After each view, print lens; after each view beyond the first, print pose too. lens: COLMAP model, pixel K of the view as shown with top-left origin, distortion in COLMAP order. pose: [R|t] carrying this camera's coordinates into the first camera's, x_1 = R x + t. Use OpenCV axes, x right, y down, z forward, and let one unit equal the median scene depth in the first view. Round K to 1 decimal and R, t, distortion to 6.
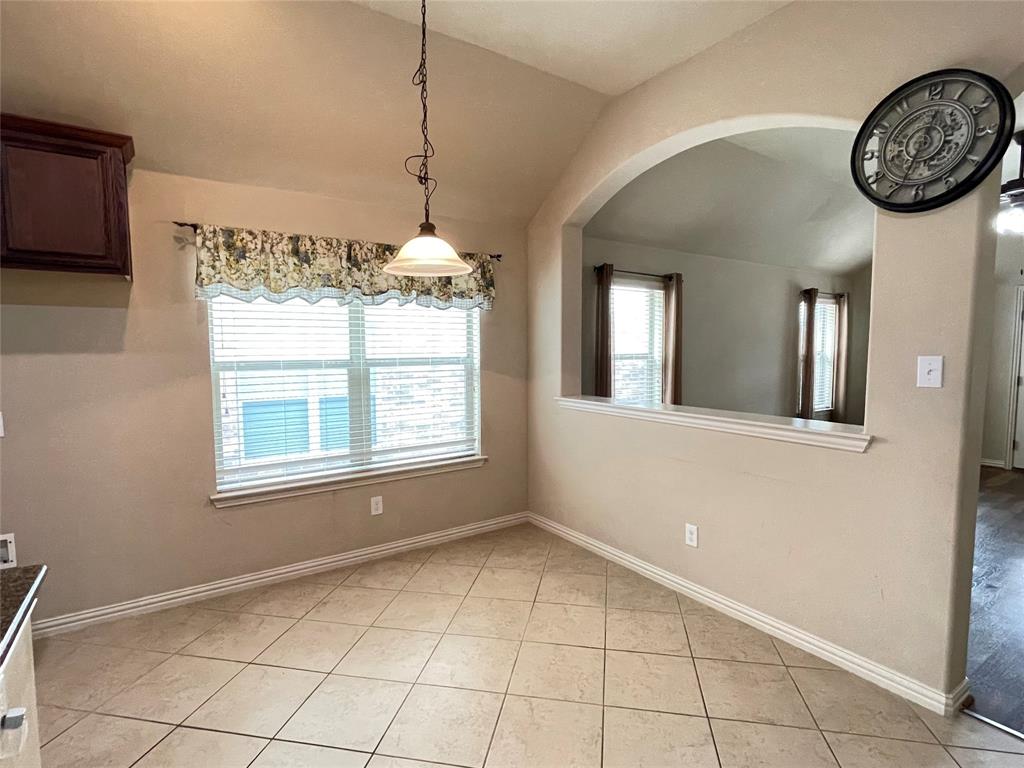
lens RADIAL K [[521.3, 0, 517.5], [0, 521.3, 389.5], [0, 0, 1]] dist [-0.003998, 0.000962]
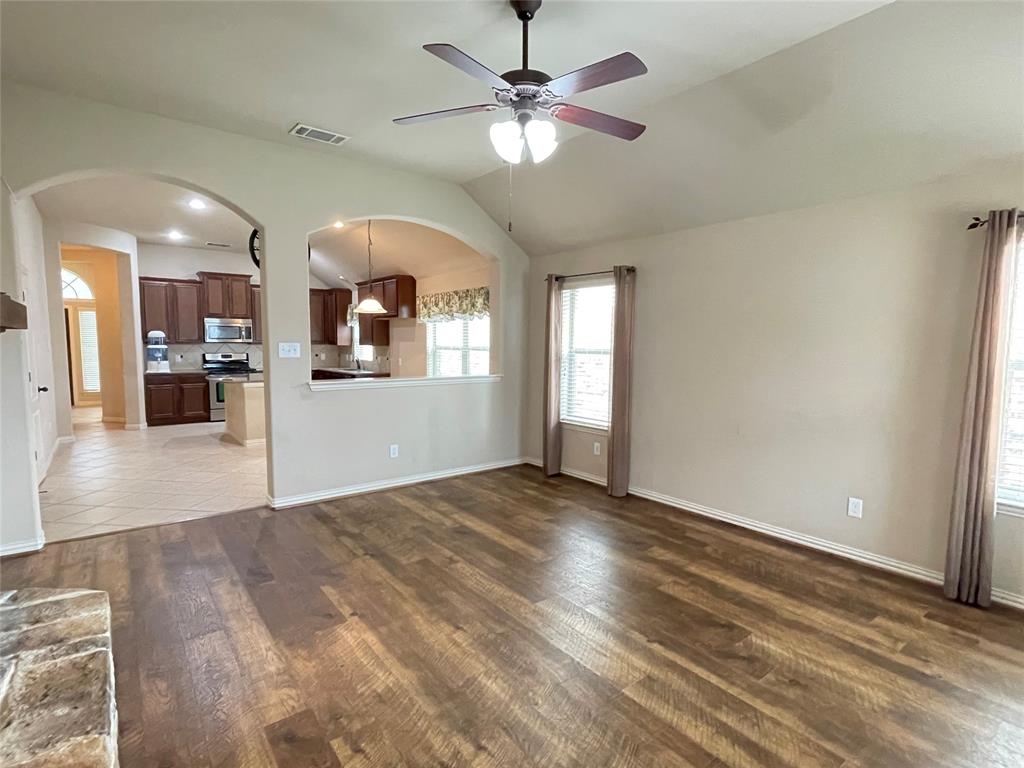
lens RADIAL K [[521.3, 0, 517.5], [0, 521.3, 389.5], [0, 0, 1]] dist [-0.003998, 0.000962]
pose [[0.068812, 0.096510, -0.992951, 1.961784], [-0.091831, 0.991697, 0.090025, -0.104649], [0.993394, 0.084989, 0.077103, 1.177453]]
